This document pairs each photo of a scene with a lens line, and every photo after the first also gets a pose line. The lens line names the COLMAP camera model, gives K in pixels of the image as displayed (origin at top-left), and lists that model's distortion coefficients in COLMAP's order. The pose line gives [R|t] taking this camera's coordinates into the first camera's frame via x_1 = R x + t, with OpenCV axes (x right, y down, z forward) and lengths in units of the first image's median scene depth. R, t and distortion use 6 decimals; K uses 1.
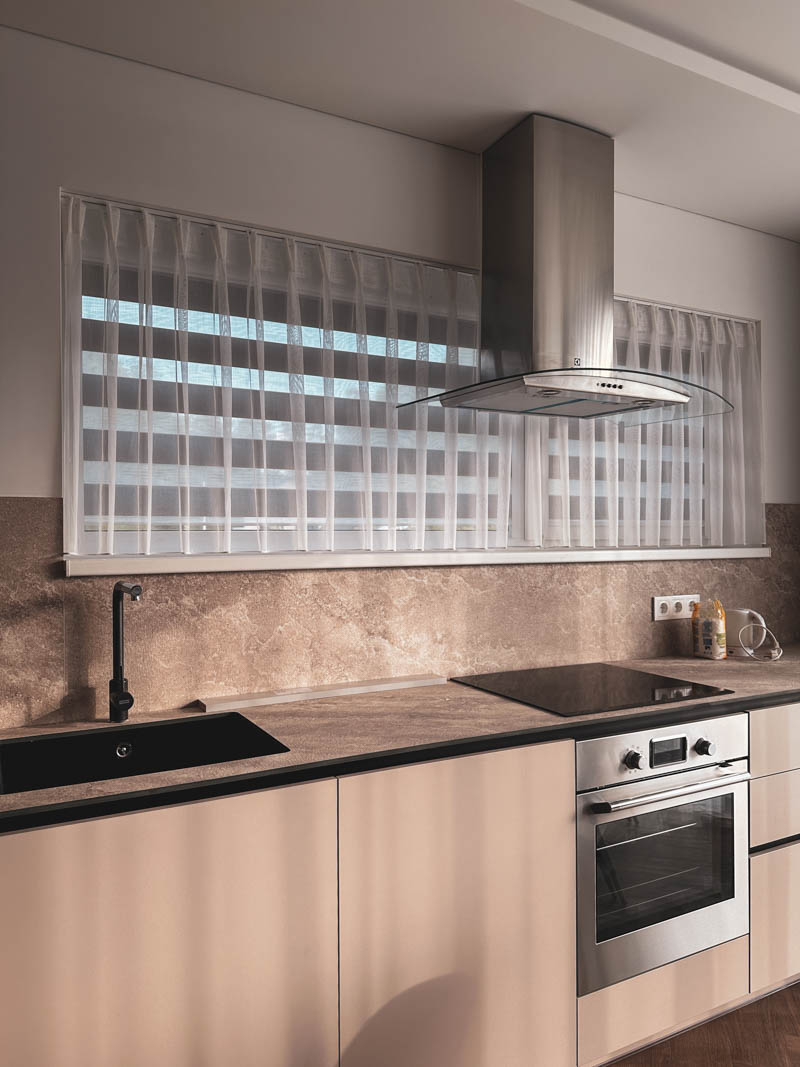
lens RADIAL K [[746.0, 0, 400.6], [0, 746.0, 542.0], [0, 0, 1]] dist [0.153506, -0.309221]
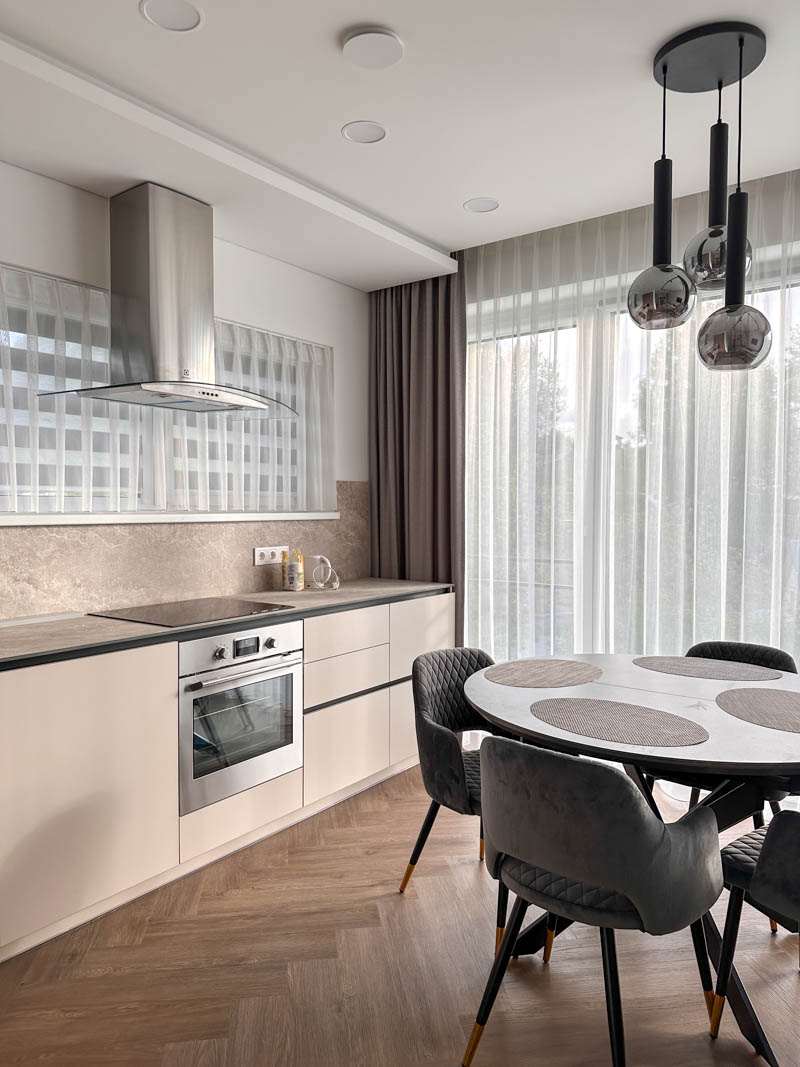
lens RADIAL K [[746.0, 0, 400.6], [0, 746.0, 542.0], [0, 0, 1]] dist [0.153506, -0.309221]
pose [[0.906509, -0.013911, 0.421956, 0.005303], [-0.003896, 0.999139, 0.041310, 0.005918], [-0.422168, -0.039092, 0.905675, -0.355422]]
